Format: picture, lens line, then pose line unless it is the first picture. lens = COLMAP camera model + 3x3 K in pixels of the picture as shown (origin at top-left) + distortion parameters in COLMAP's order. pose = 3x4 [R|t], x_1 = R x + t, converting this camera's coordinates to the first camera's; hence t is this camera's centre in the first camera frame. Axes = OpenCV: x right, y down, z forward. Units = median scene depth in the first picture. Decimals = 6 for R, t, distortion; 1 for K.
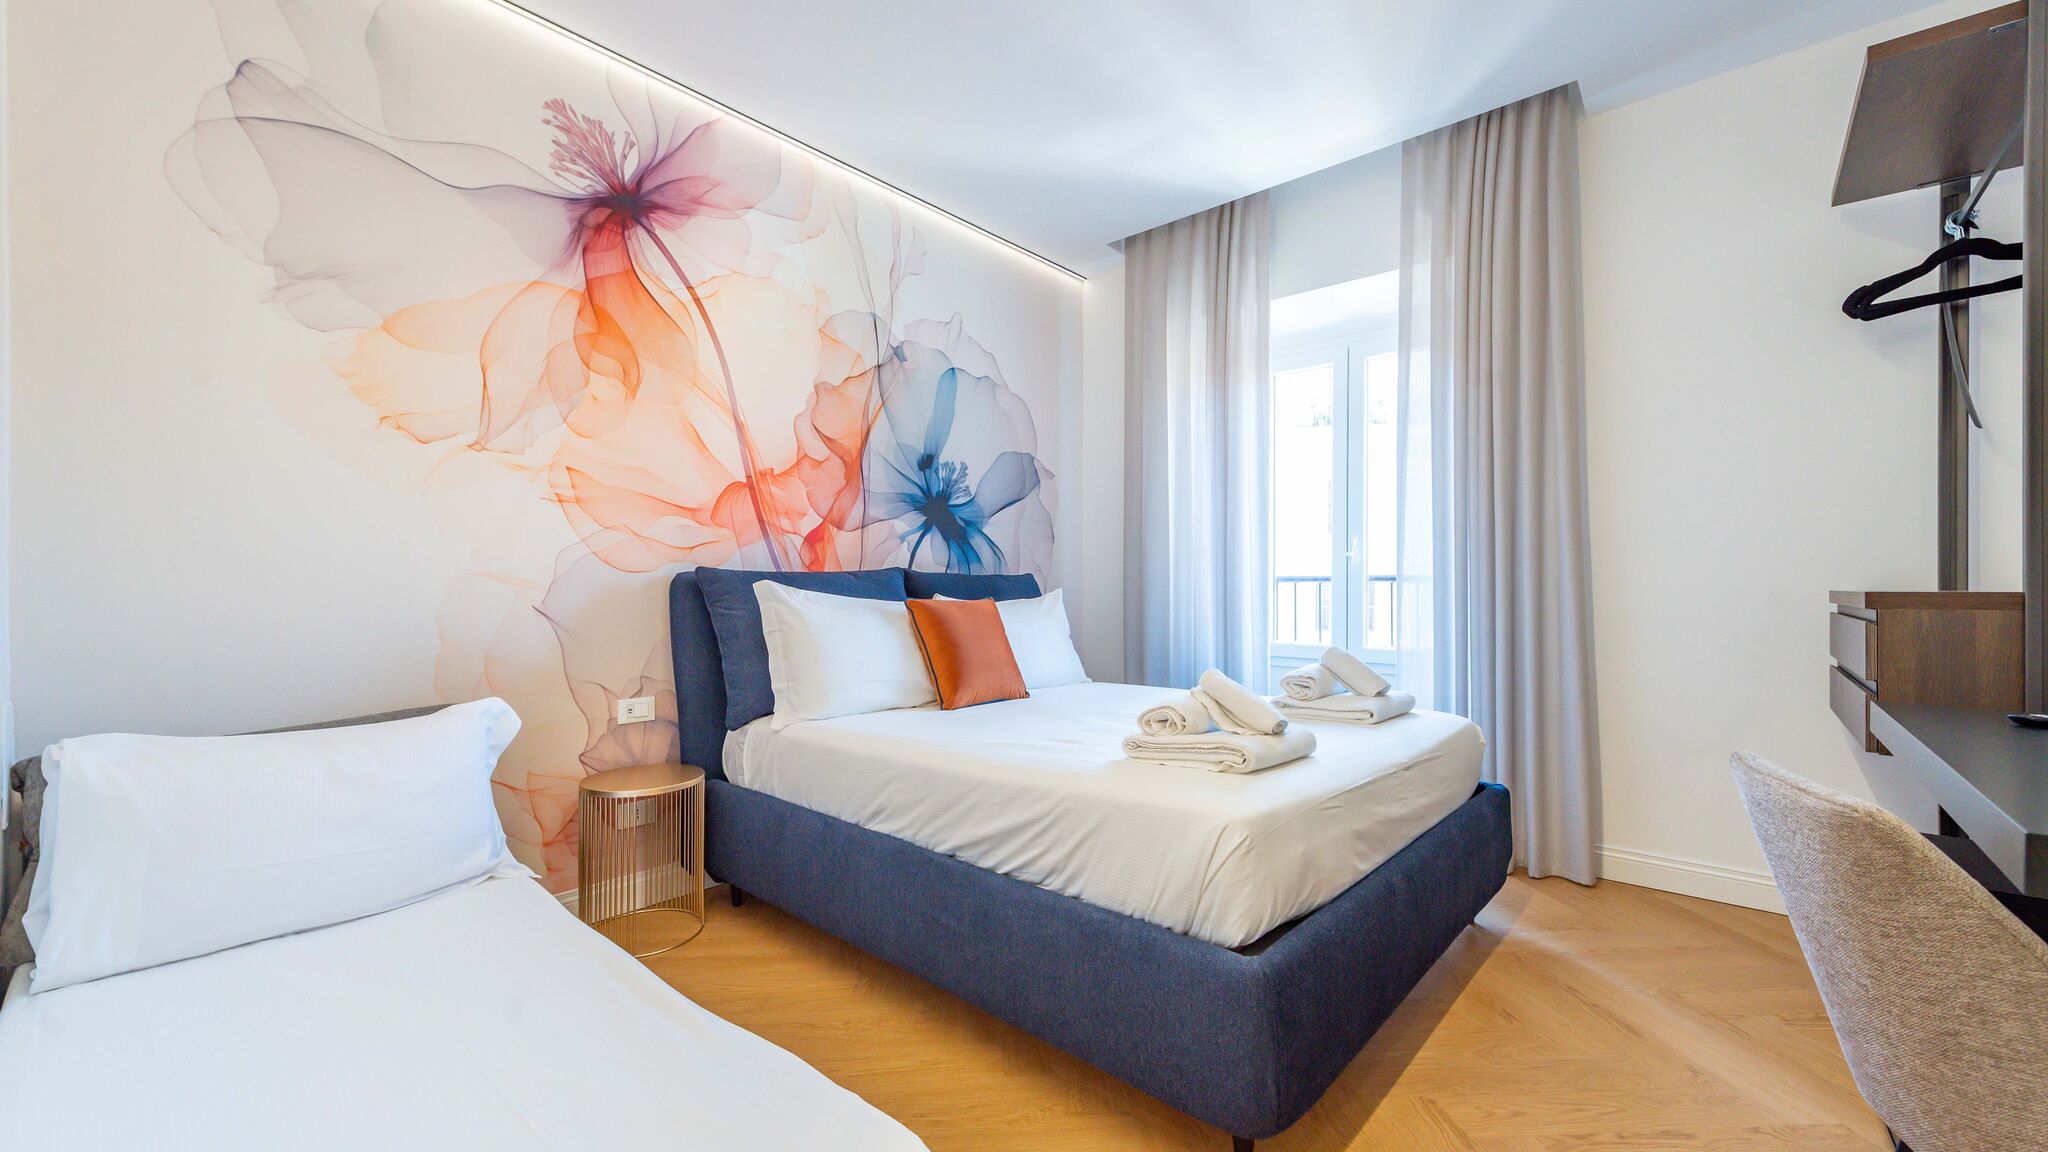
lens RADIAL K [[826.7, 0, 1027.9], [0, 826.7, 574.9], [0, 0, 1]] dist [0.006199, -0.002751]
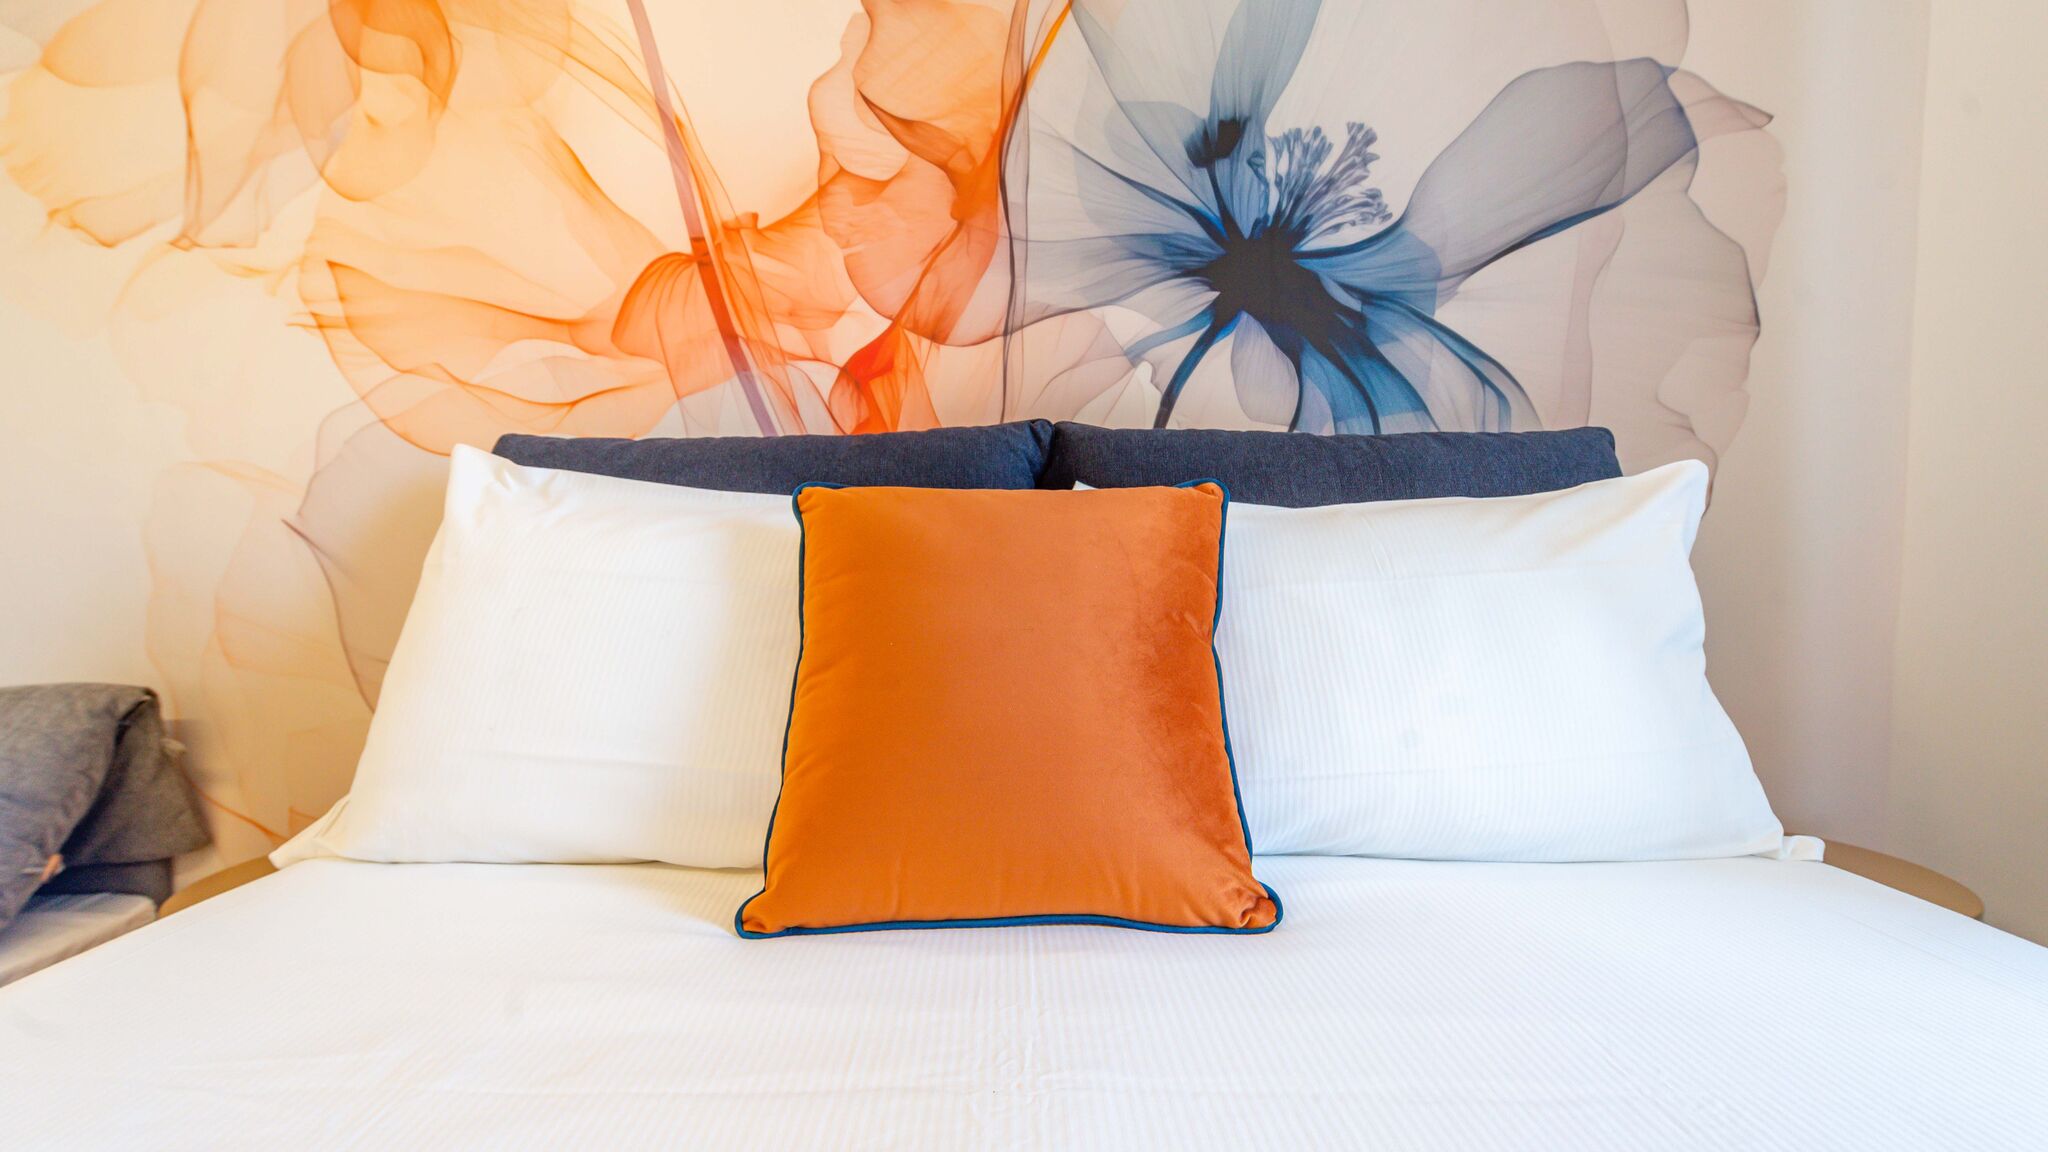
lens RADIAL K [[826.7, 0, 1004.5], [0, 826.7, 575.7], [0, 0, 1]] dist [0.006199, -0.002751]
pose [[0.654657, 0.031157, -0.755283, 0.119483], [0.015839, 0.998365, 0.054913, 0.042421], [0.755760, -0.047912, 0.653094, 0.811961]]
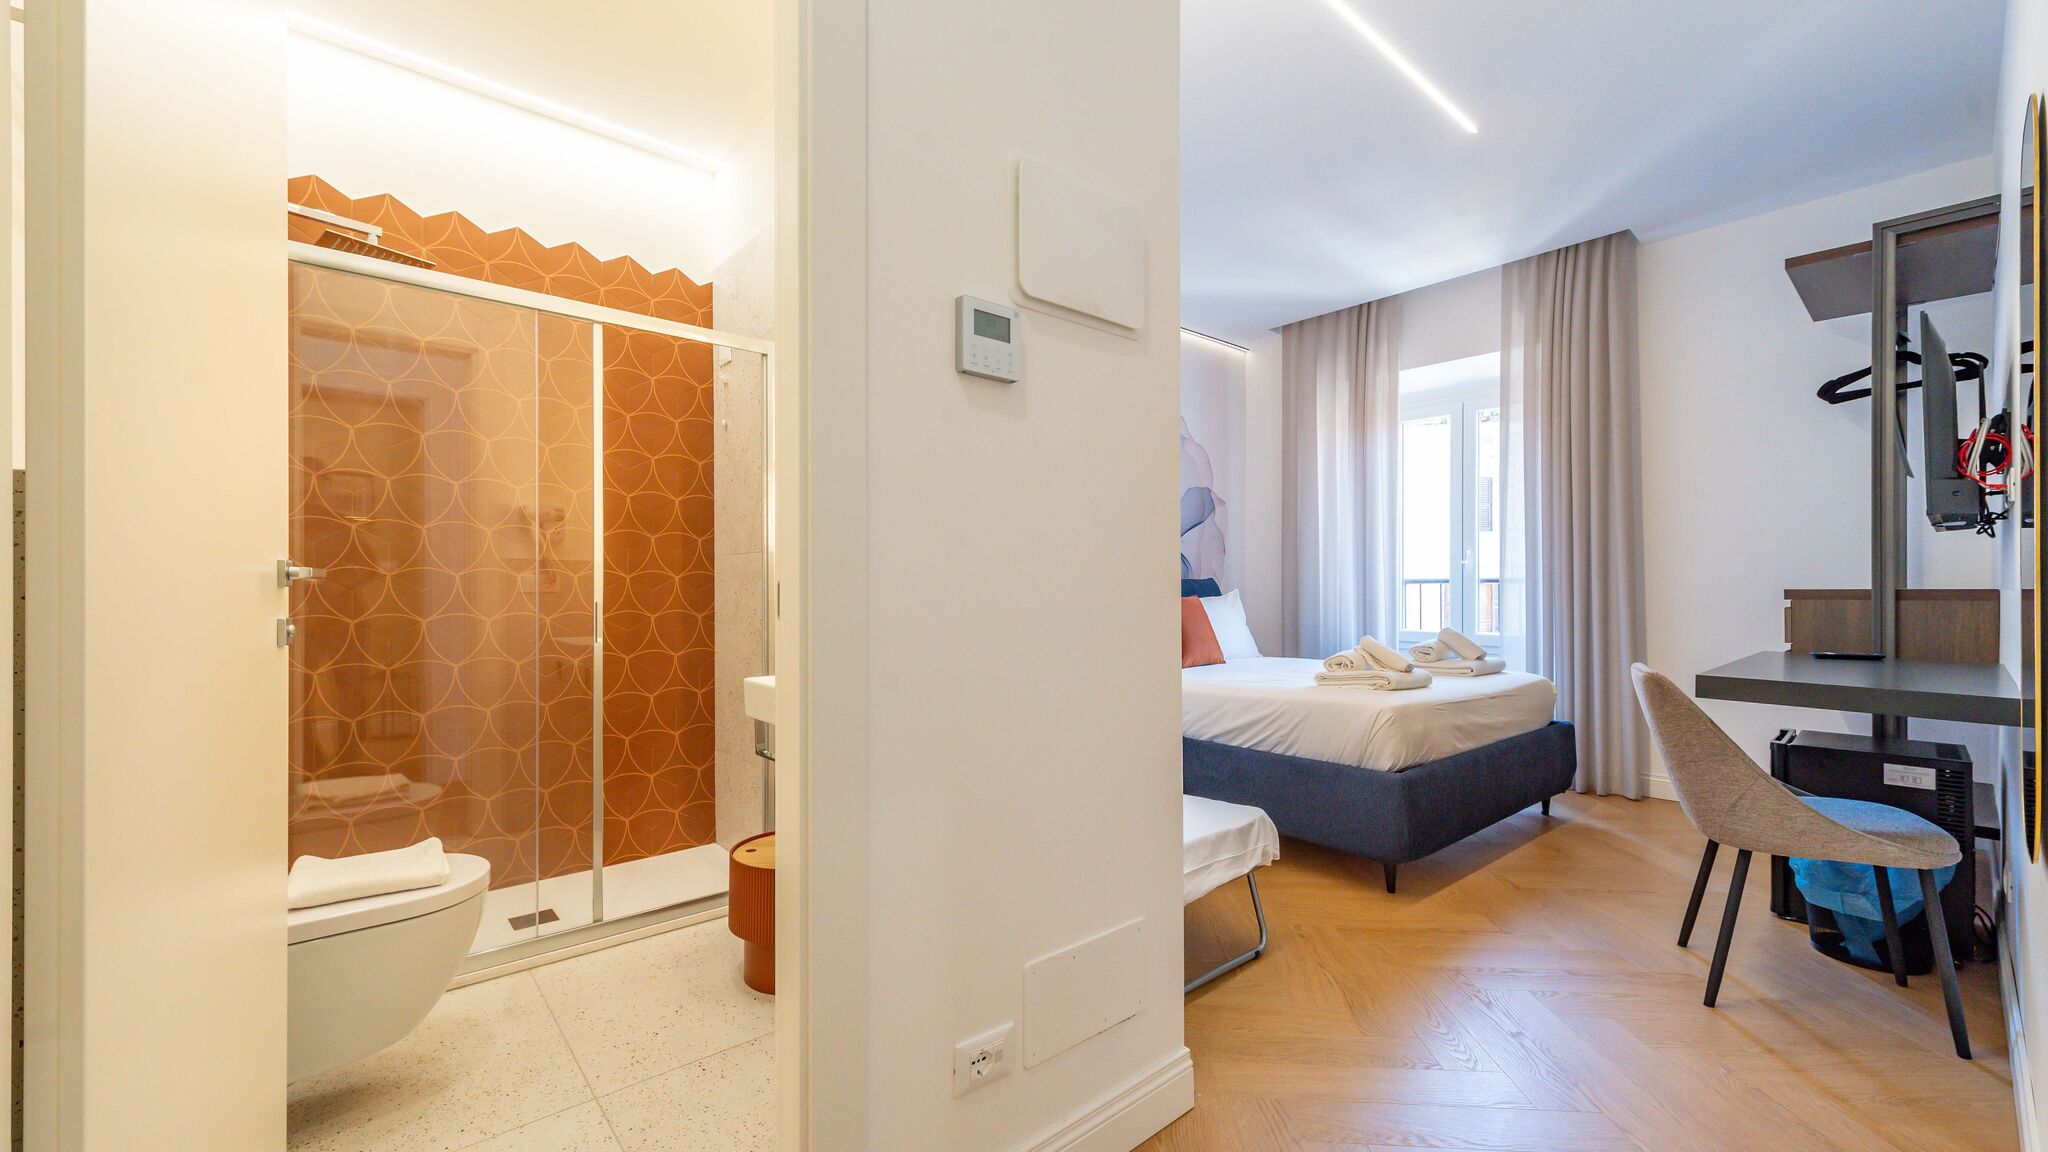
lens RADIAL K [[826.7, 0, 1013.6], [0, 826.7, 585.3], [0, 0, 1]] dist [0.006199, -0.002751]
pose [[0.989714, -0.004078, -0.143002, -0.161345], [0.005647, 0.999928, 0.010573, -0.007490], [0.142948, -0.011272, 0.989666, -0.501439]]
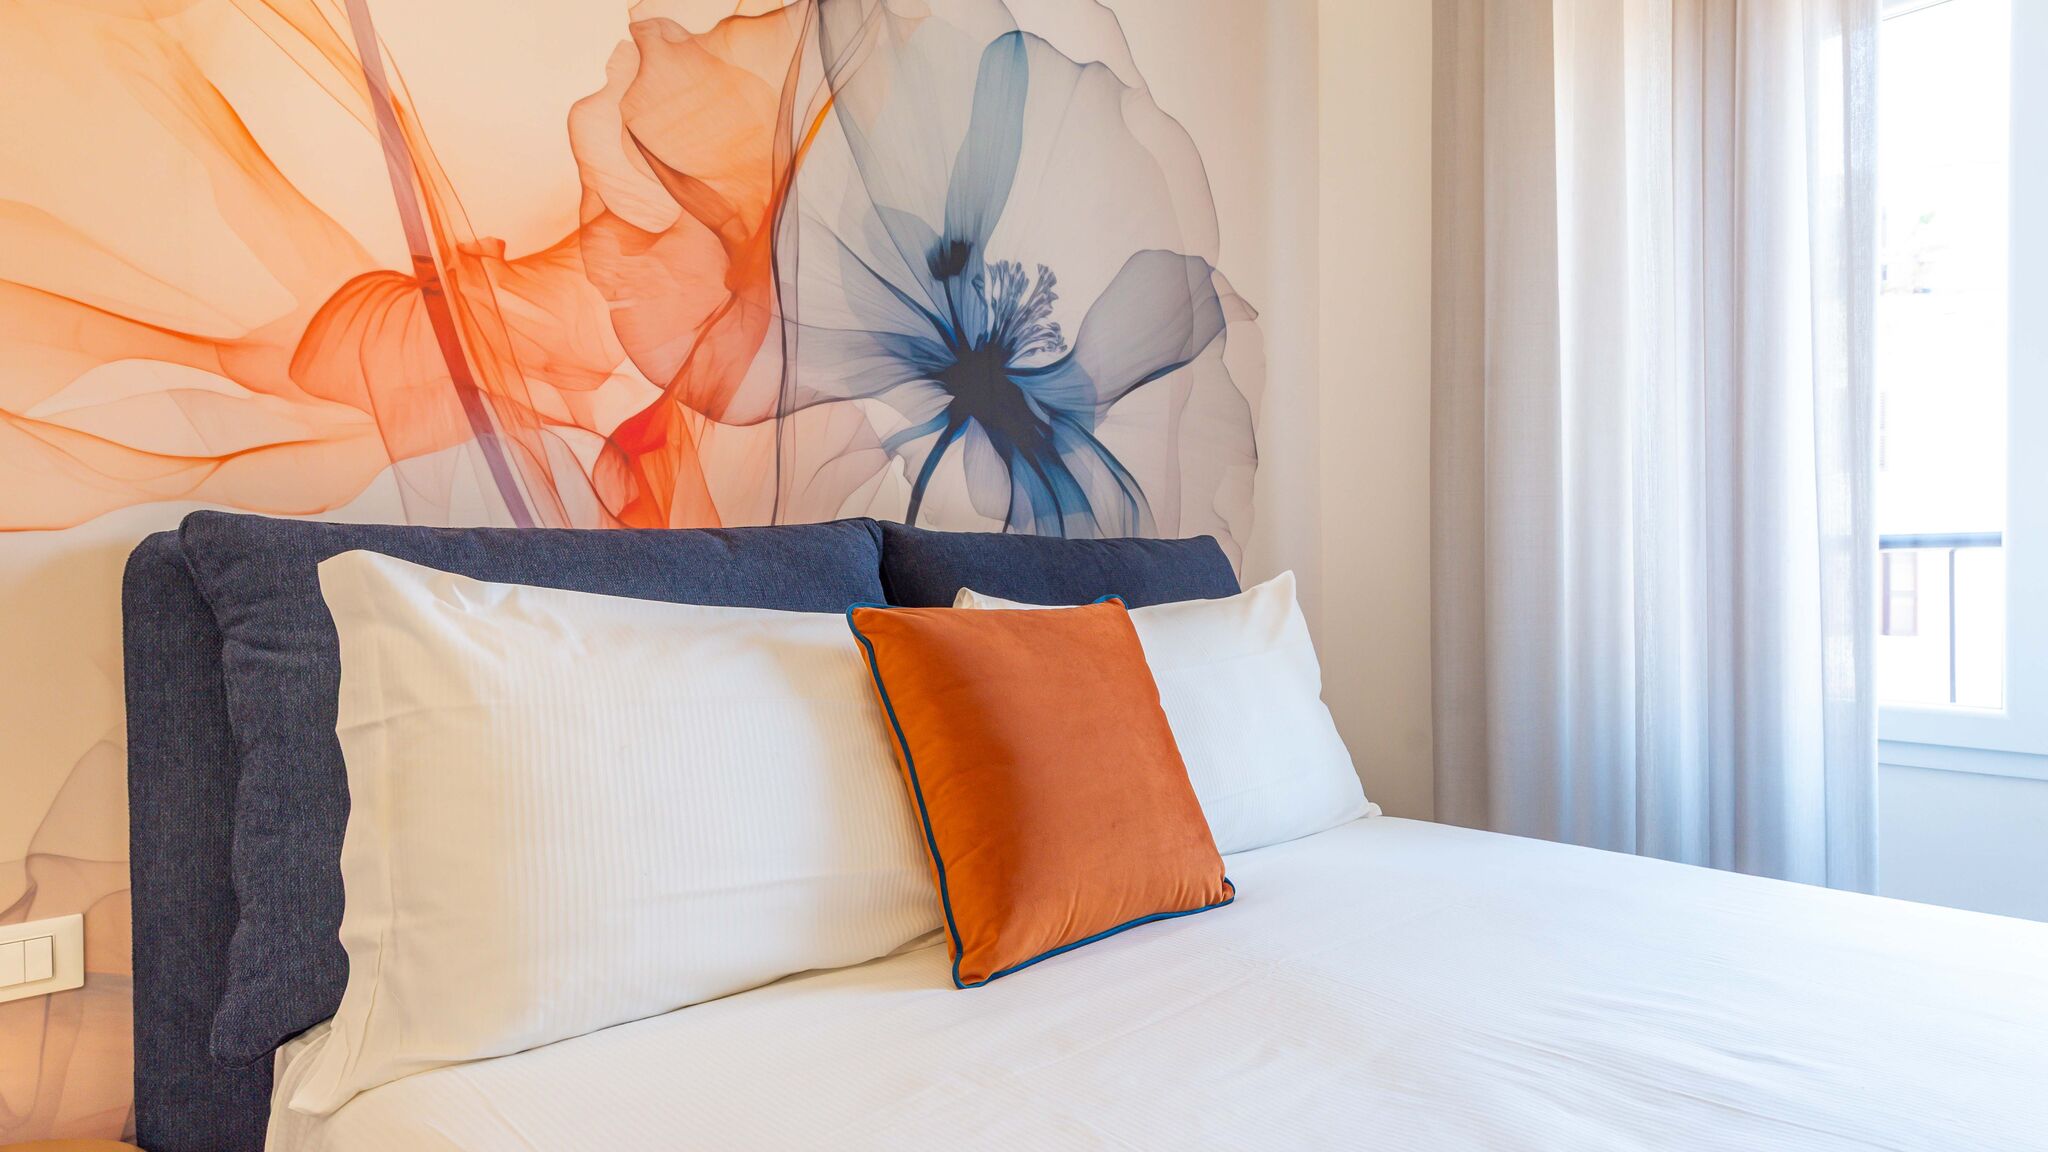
lens RADIAL K [[1147.8, 0, 1026.4], [0, 1147.8, 578.1], [0, 0, 1]] dist [0.014205, -0.002972]
pose [[0.992910, -0.006665, -0.118684, -0.025704], [0.009365, 0.999709, 0.022210, 0.007838], [0.118501, -0.023164, 0.992684, 0.535504]]
